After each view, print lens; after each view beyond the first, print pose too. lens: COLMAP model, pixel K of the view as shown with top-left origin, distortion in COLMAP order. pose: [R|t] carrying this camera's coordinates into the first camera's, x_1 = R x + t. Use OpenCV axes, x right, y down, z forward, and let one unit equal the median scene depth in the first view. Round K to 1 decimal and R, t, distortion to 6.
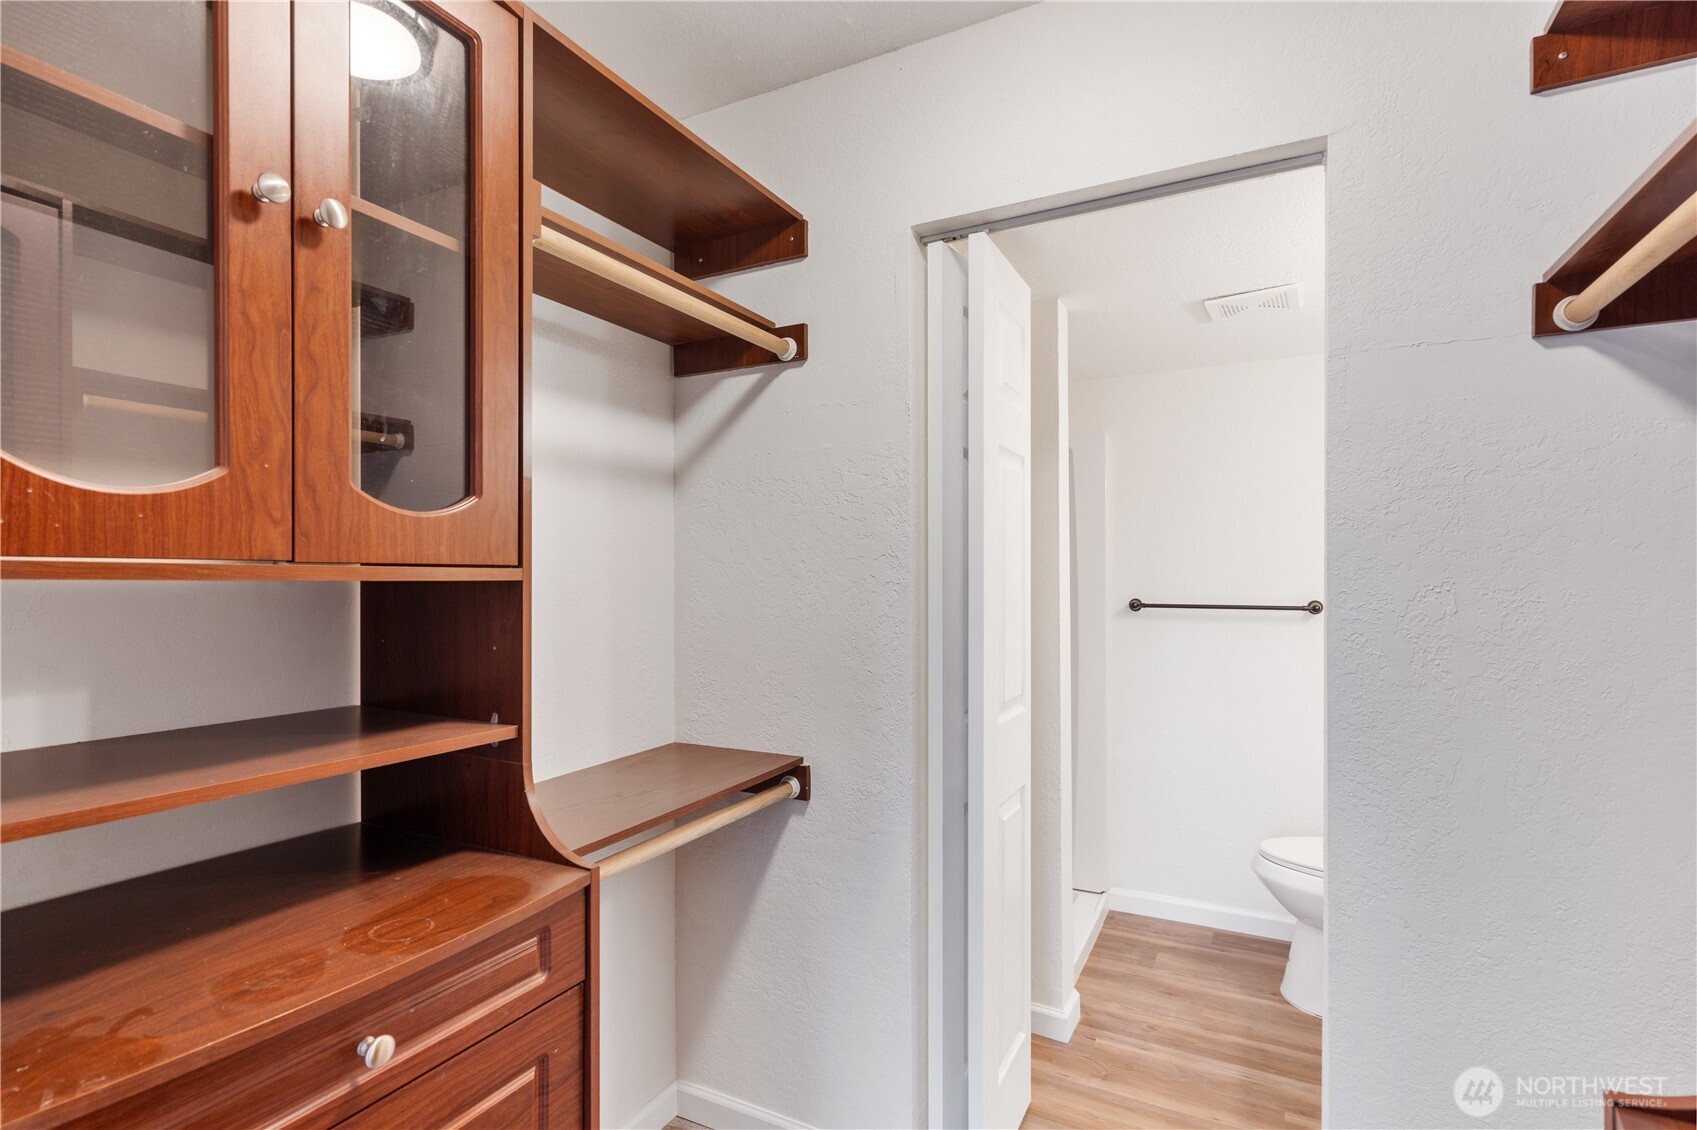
lens RADIAL K [[828.1, 0, 845.1], [0, 828.1, 577.5], [0, 0, 1]] dist [0.002518, 0.001591]
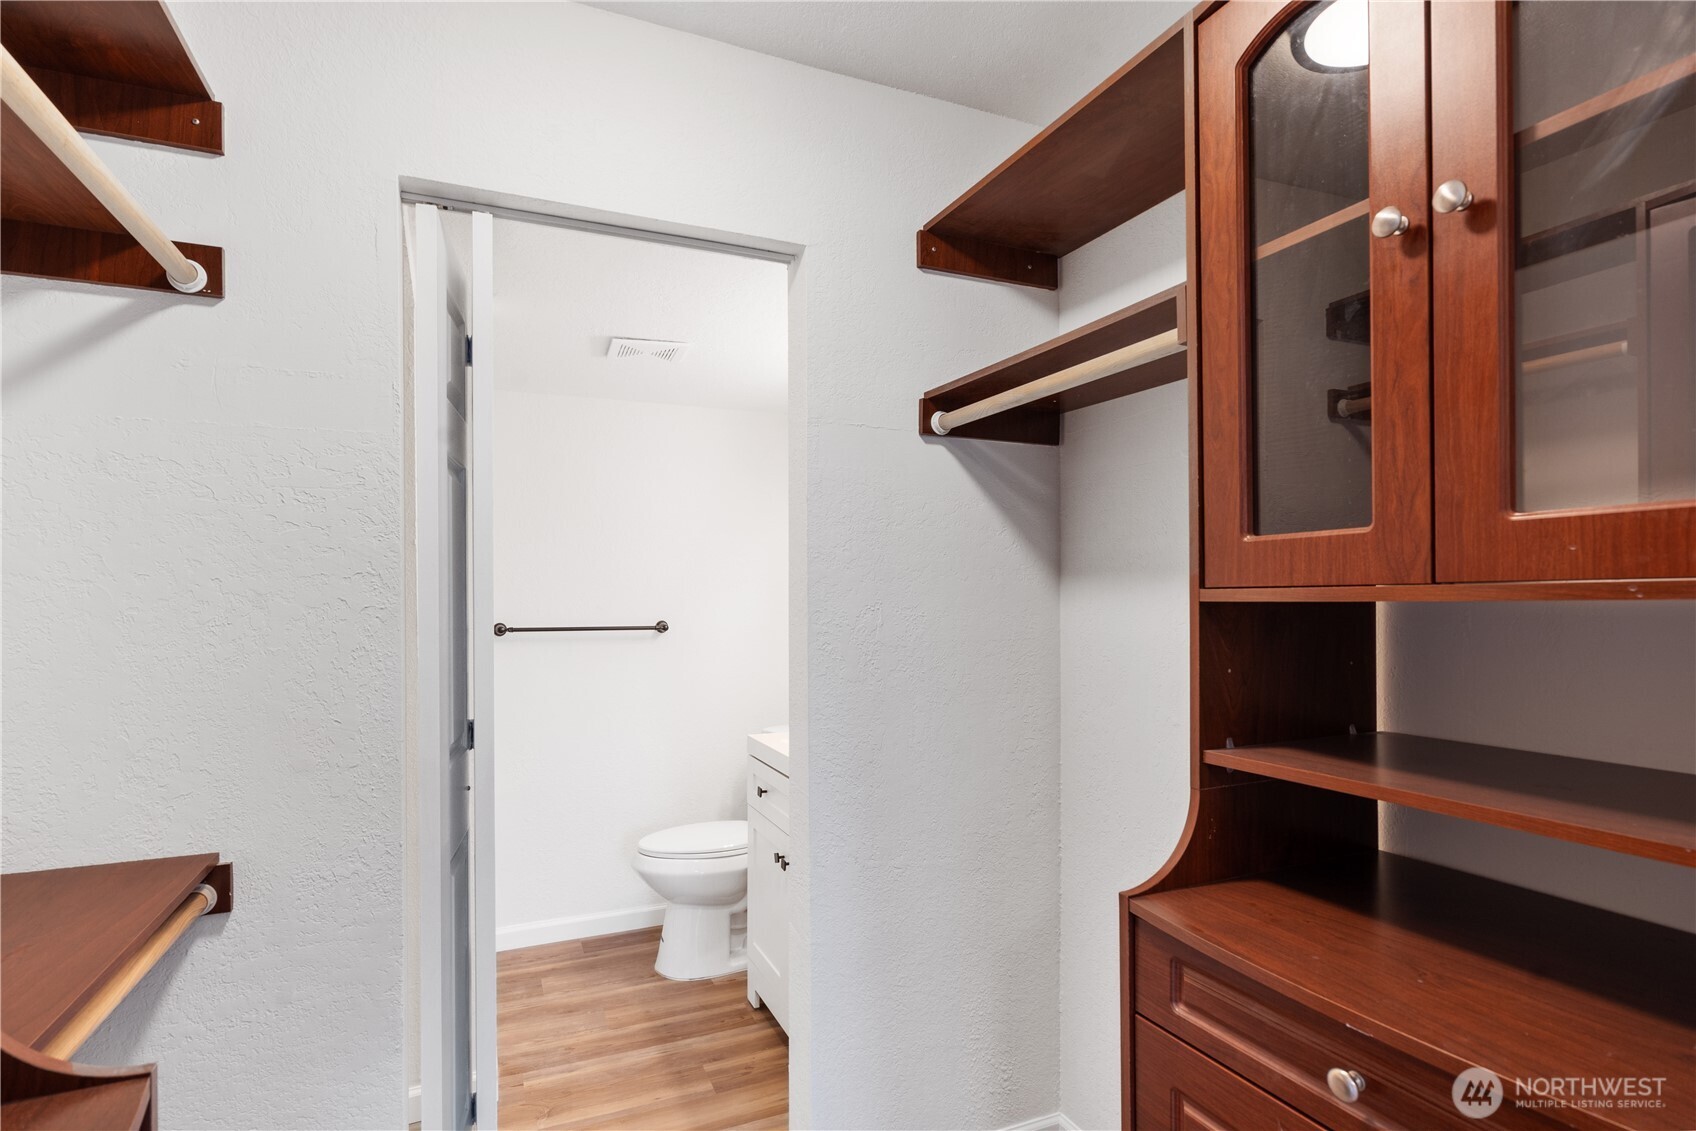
lens RADIAL K [[853.3, 0, 845.2], [0, 853.3, 598.8], [0, 0, 1]] dist [-0.001454, -0.000547]
pose [[0.620371, -0.001746, 0.784307, -0.240050], [0.004152, 0.999991, -0.001058, 0.000259], [-0.784298, 0.003913, 0.620372, 0.097606]]
